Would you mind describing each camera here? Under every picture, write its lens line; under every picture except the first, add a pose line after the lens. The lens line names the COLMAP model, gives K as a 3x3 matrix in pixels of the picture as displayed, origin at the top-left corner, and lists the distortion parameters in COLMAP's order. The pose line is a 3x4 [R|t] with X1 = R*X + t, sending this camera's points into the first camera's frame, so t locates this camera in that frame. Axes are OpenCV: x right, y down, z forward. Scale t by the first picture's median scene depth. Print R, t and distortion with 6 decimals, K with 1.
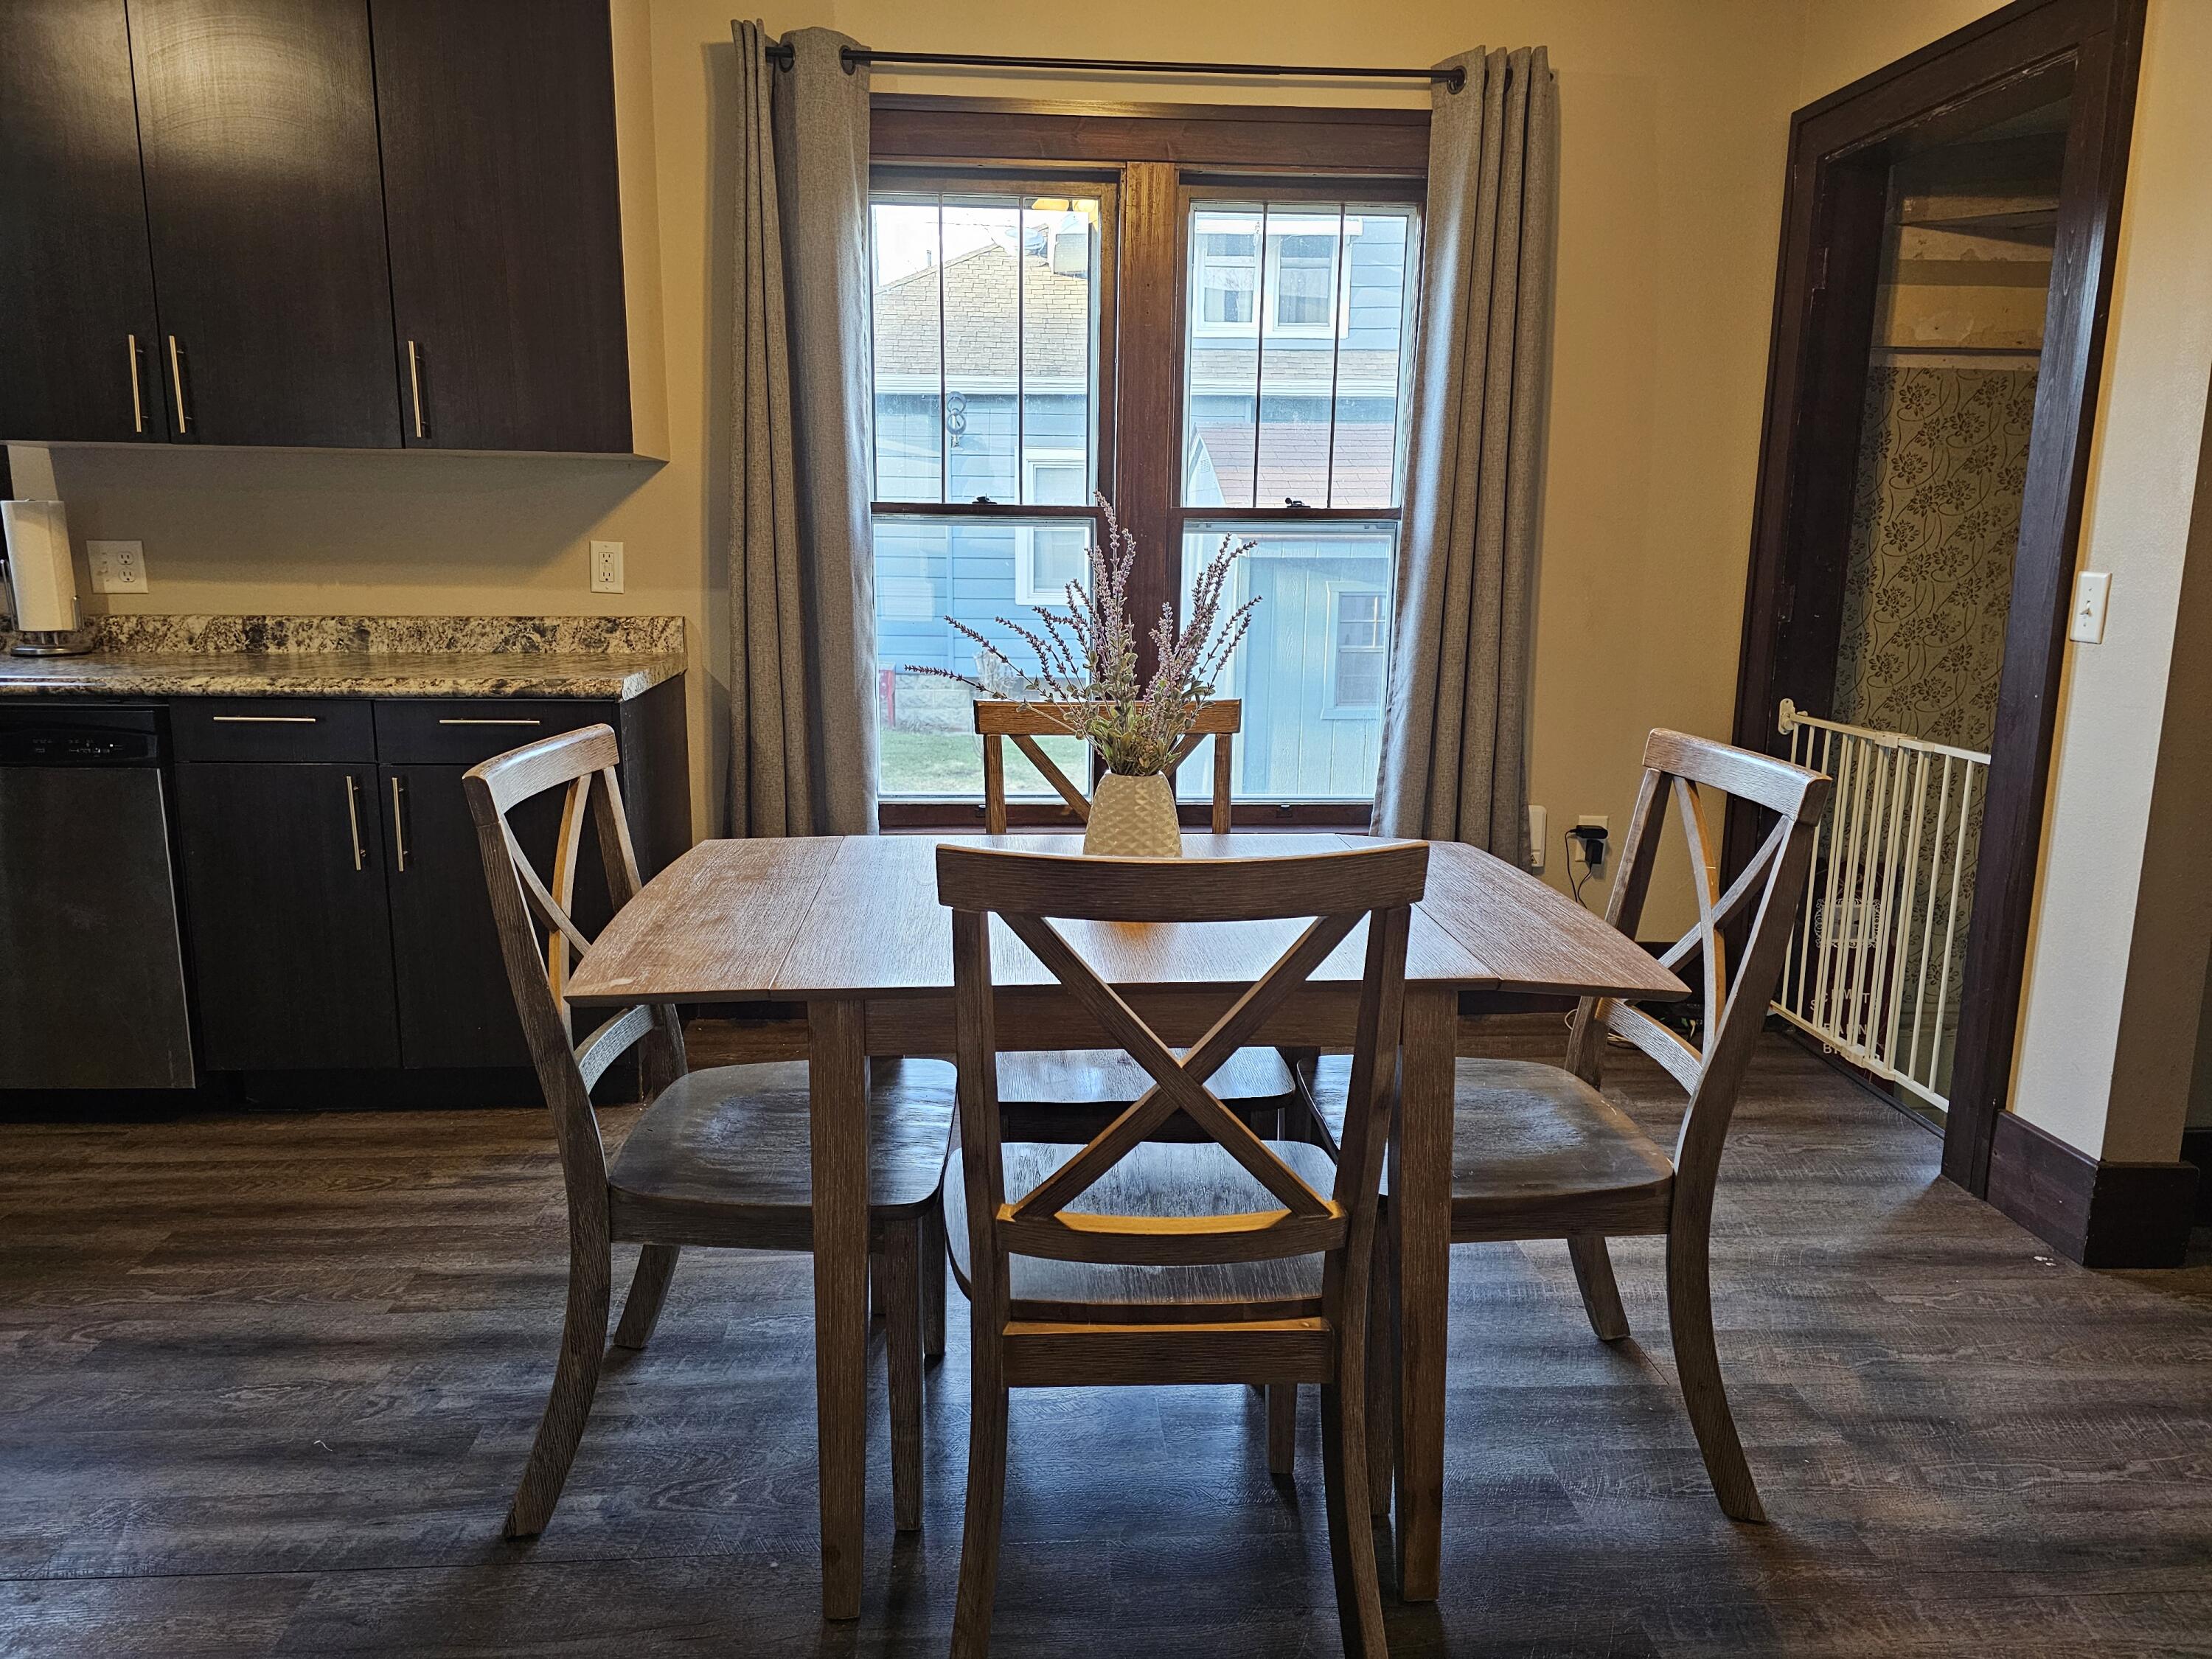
lens RADIAL K [[1475.6, 0, 1083.3], [0, 1475.6, 839.4], [0, 0, 1]] dist [0.010680, -0.017455]
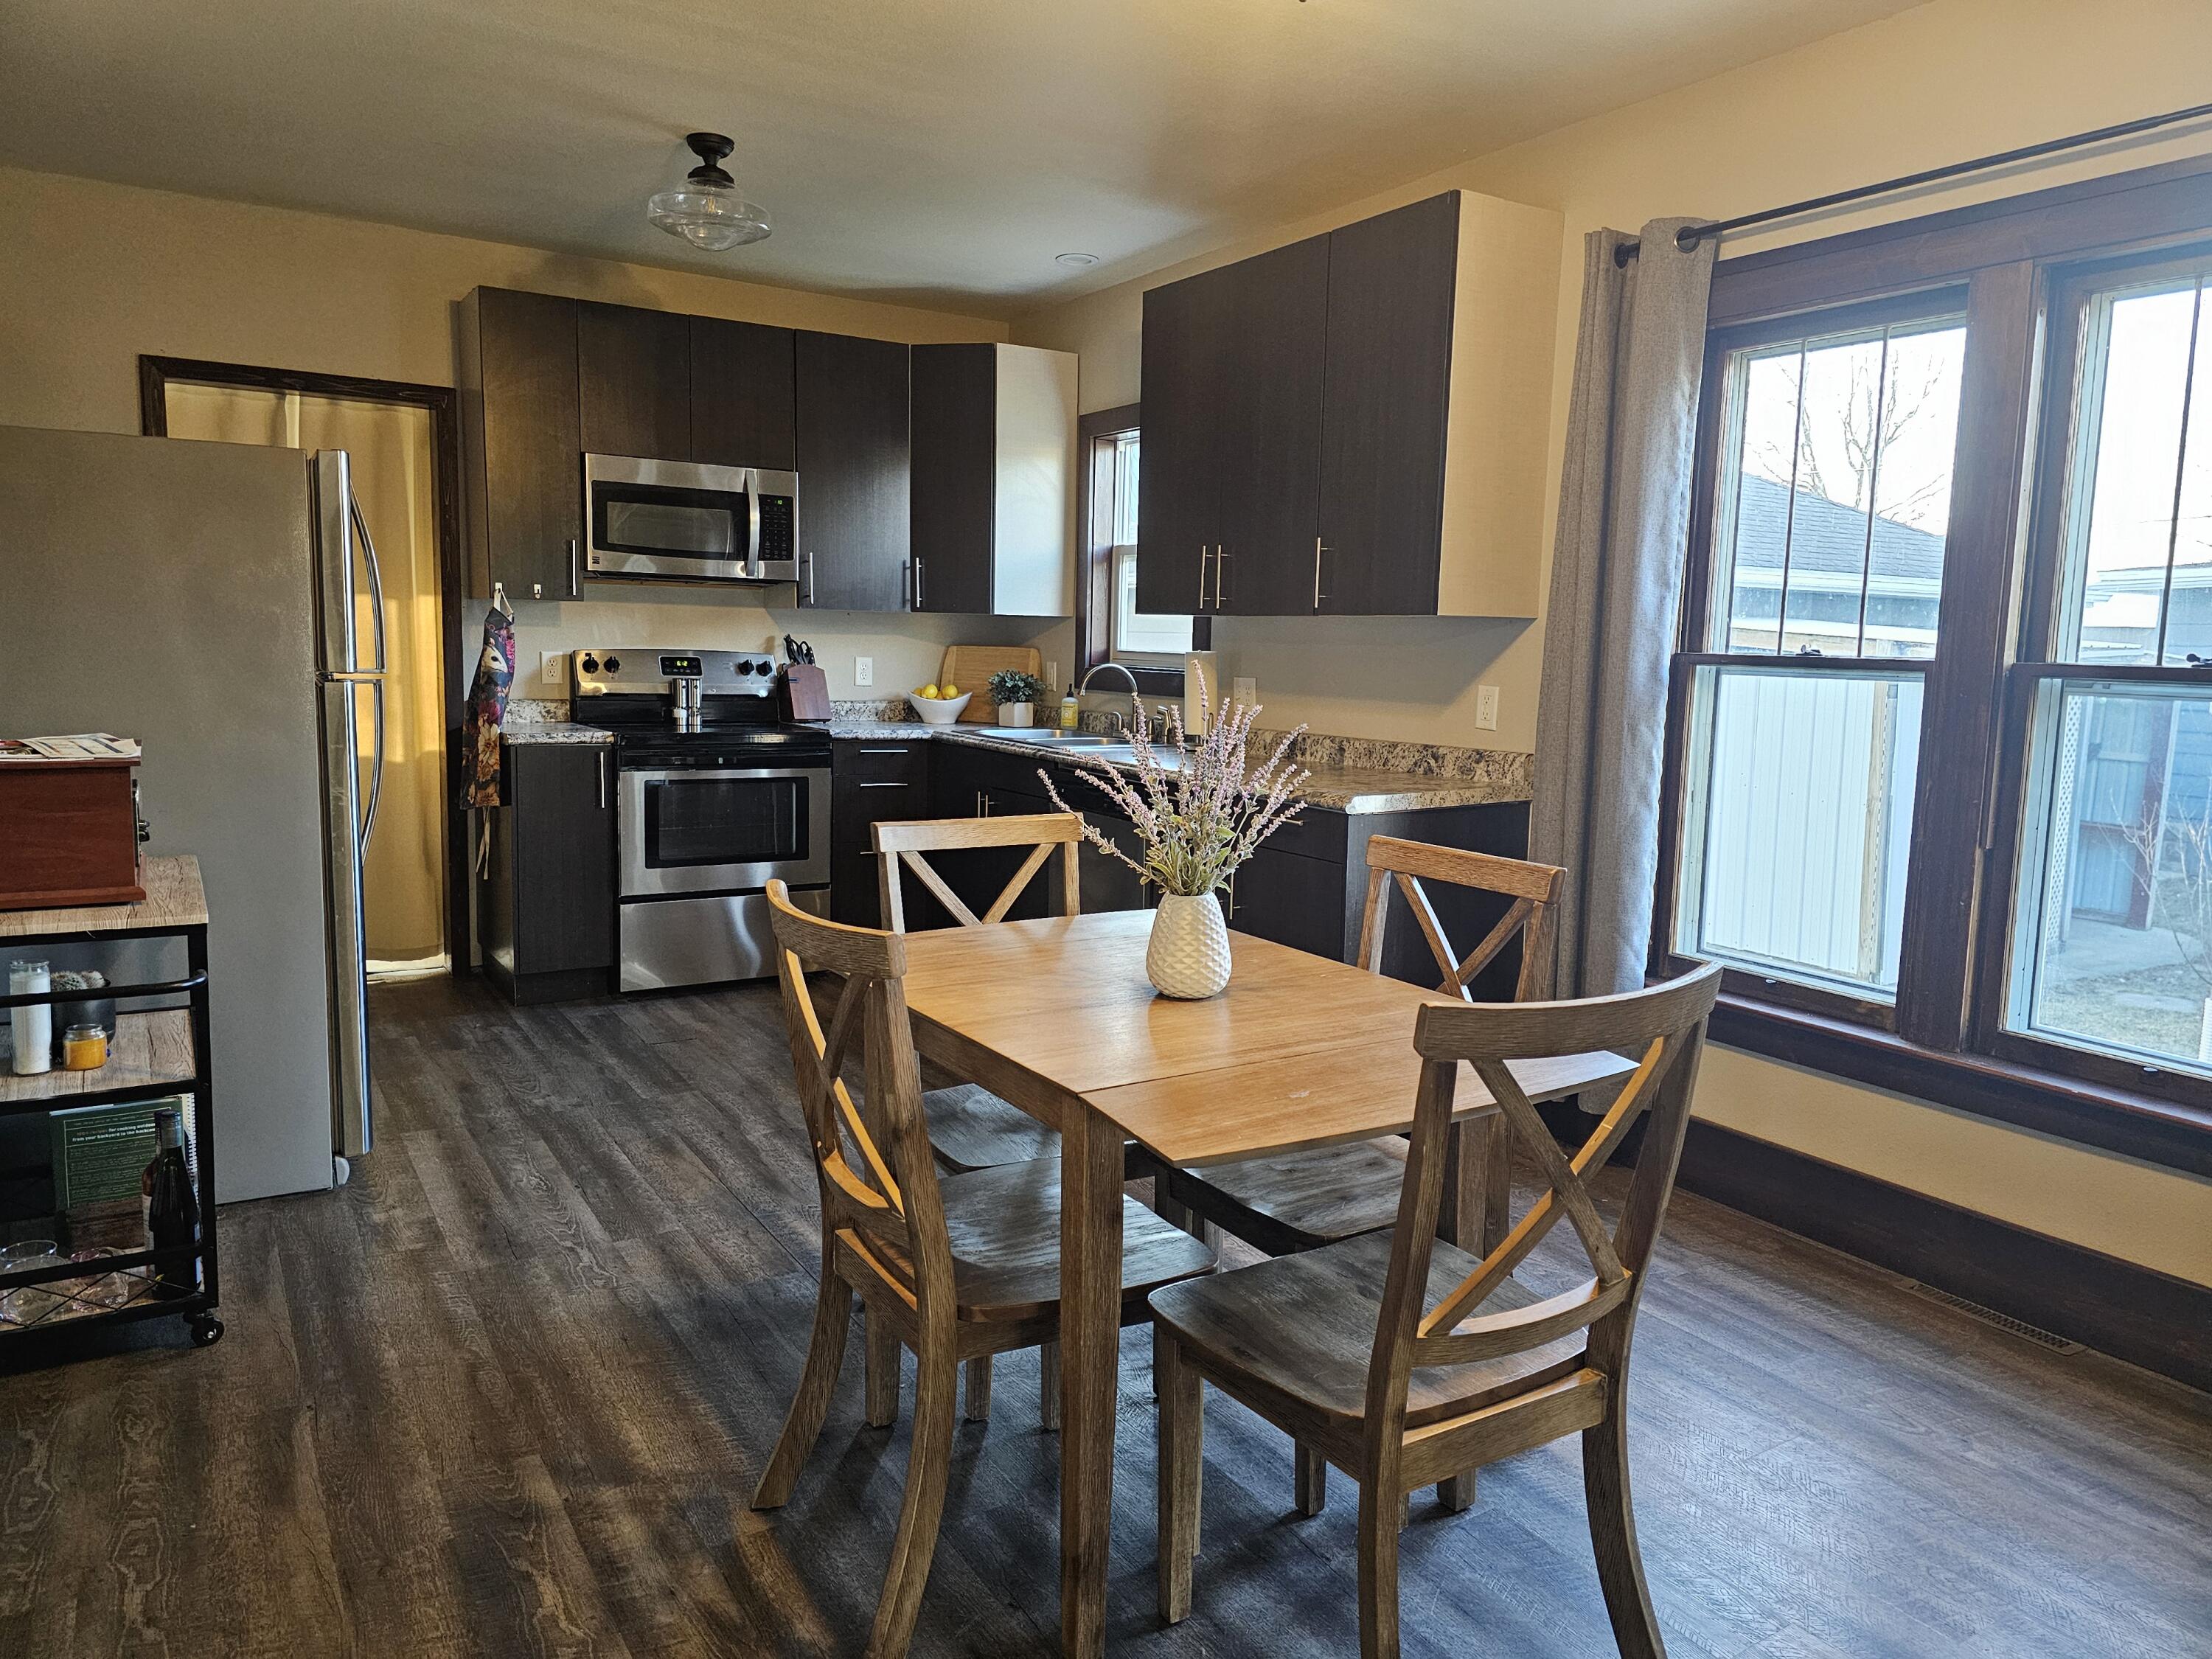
lens RADIAL K [[1475.6, 0, 1115.2], [0, 1475.6, 826.4], [0, 0, 1]] dist [0.010680, -0.017455]
pose [[0.467623, 0.111762, -0.876834, 0.584502], [-0.193094, 0.980932, 0.022051, -0.063209], [0.862580, 0.159000, 0.480287, 0.208107]]
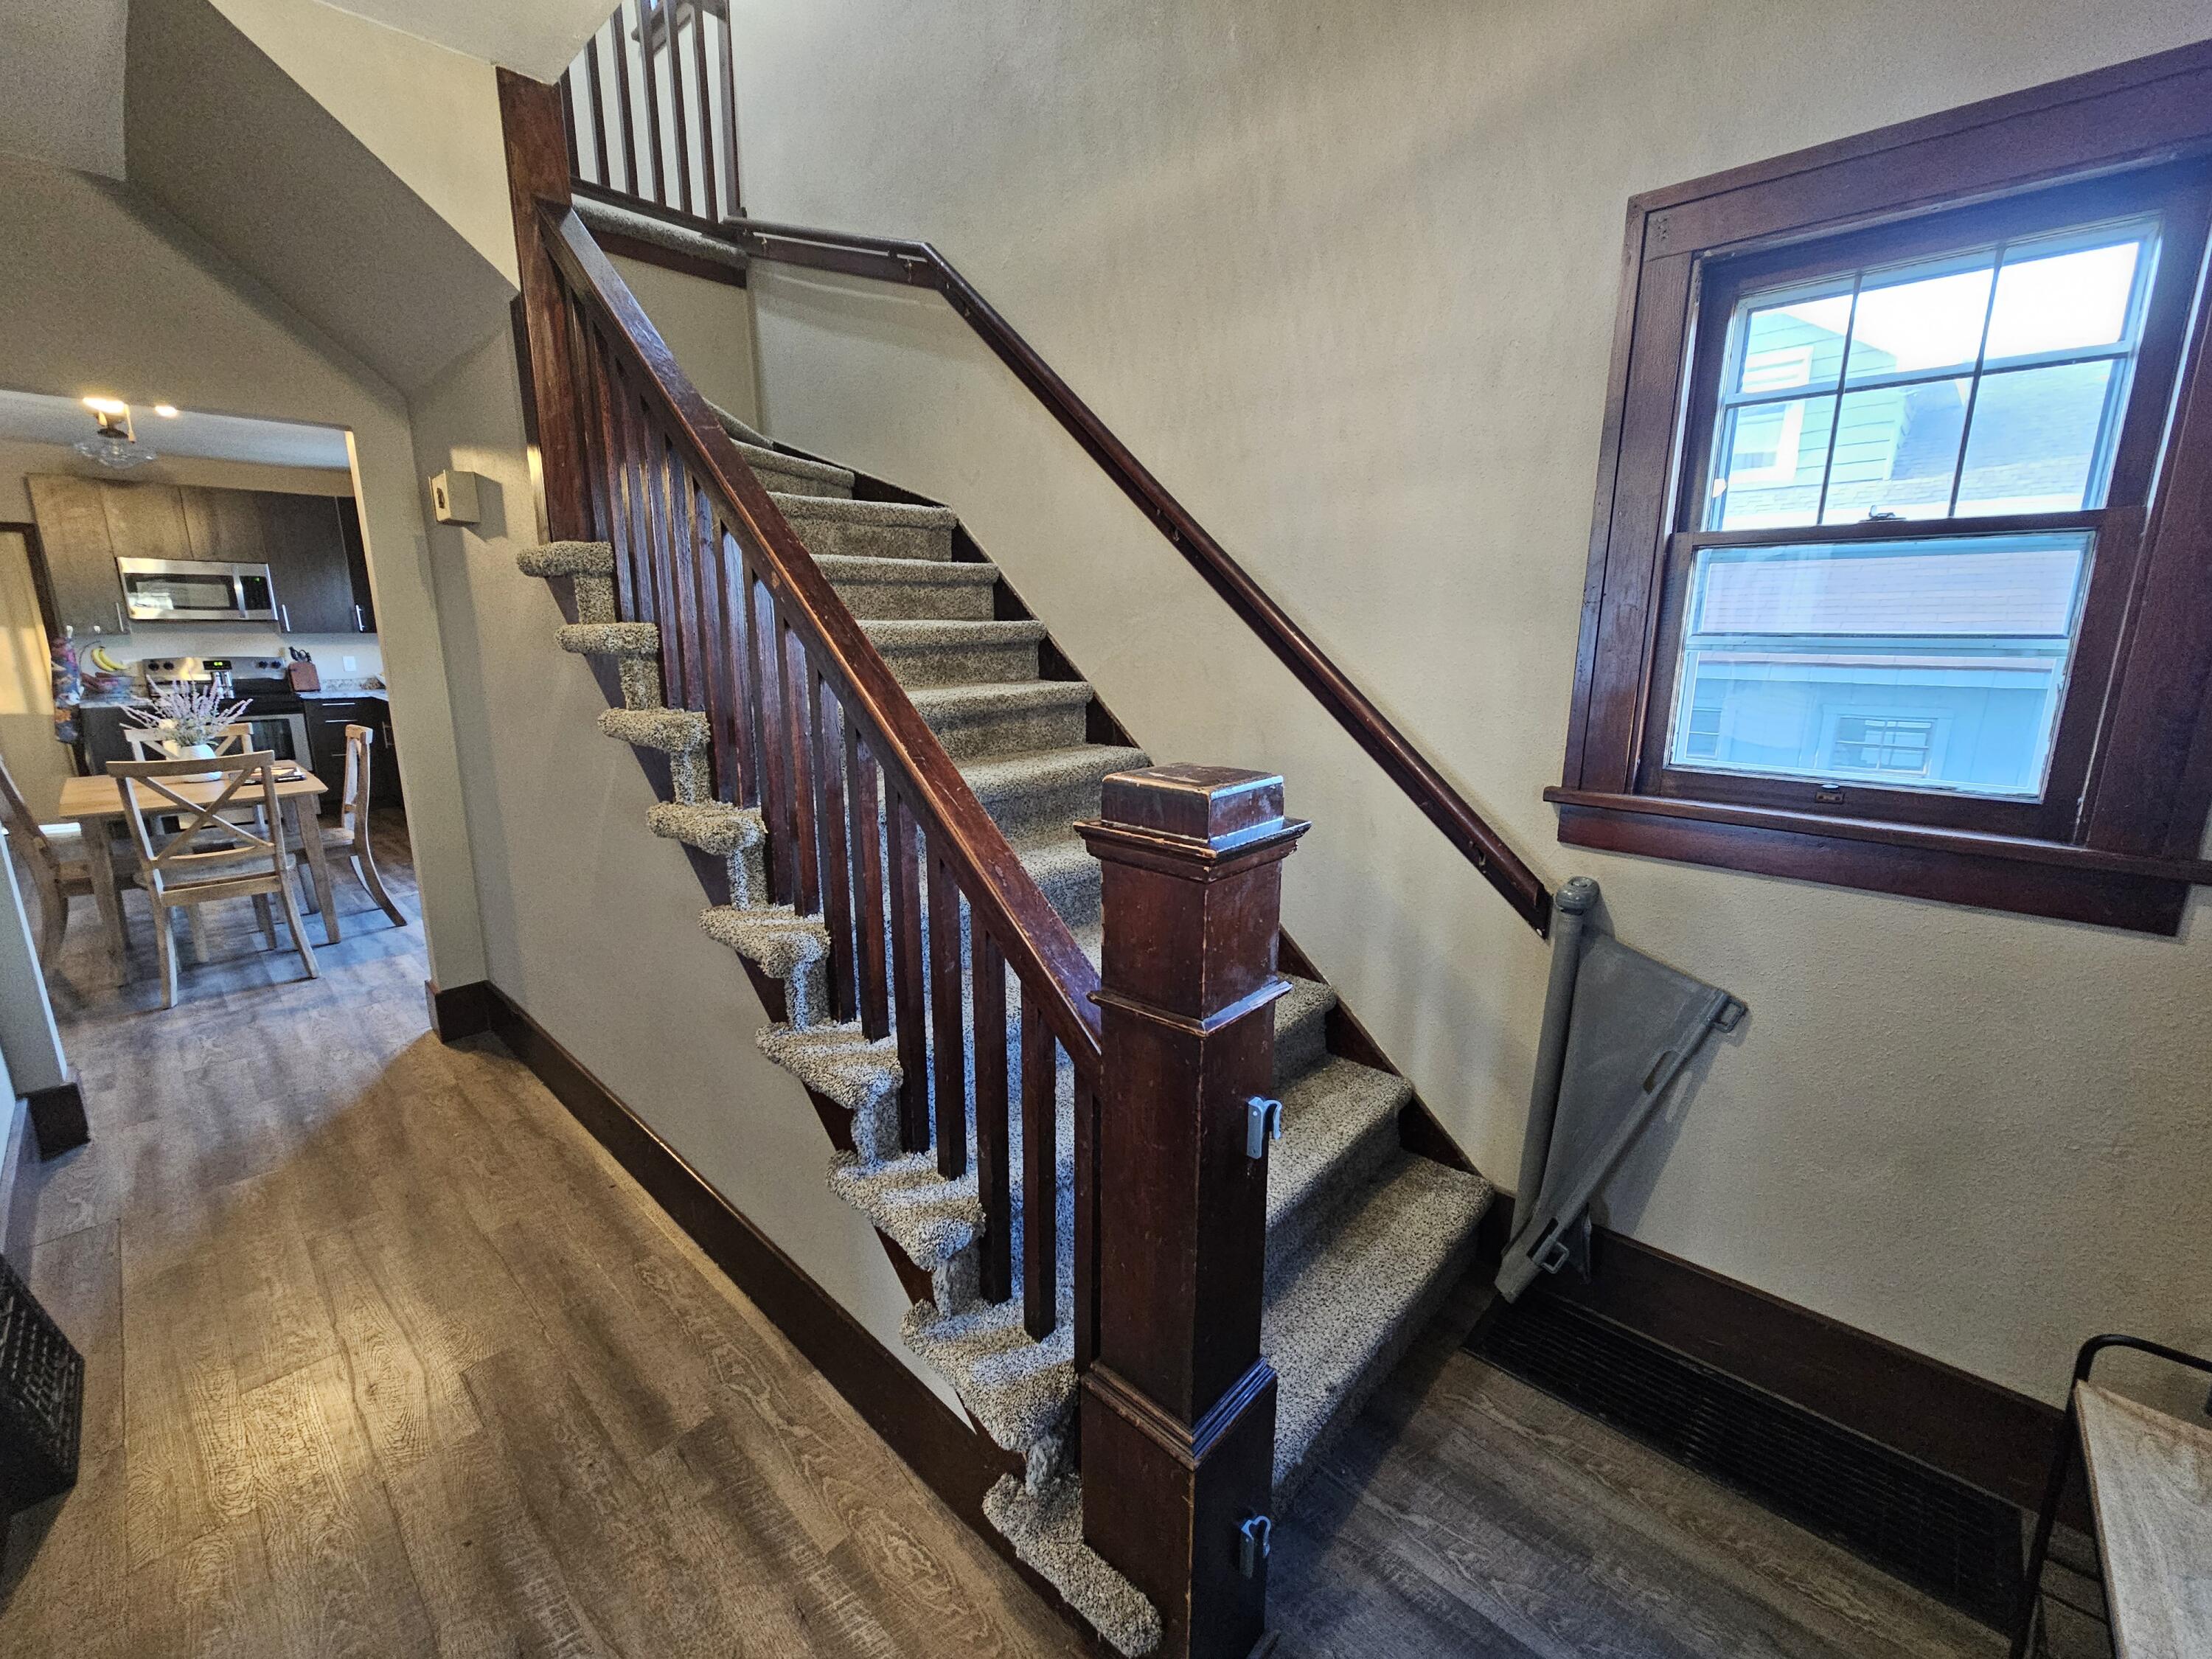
lens RADIAL K [[897.9, 0, 1095.7], [0, 897.9, 831.9], [0, 0, 1]] dist [-0.000642, -0.000338]
pose [[0.676443, 0.150151, -0.721027, 1.657899], [-0.137393, 0.987538, 0.076753, -0.164102], [0.723566, 0.047145, 0.688643, 0.612707]]
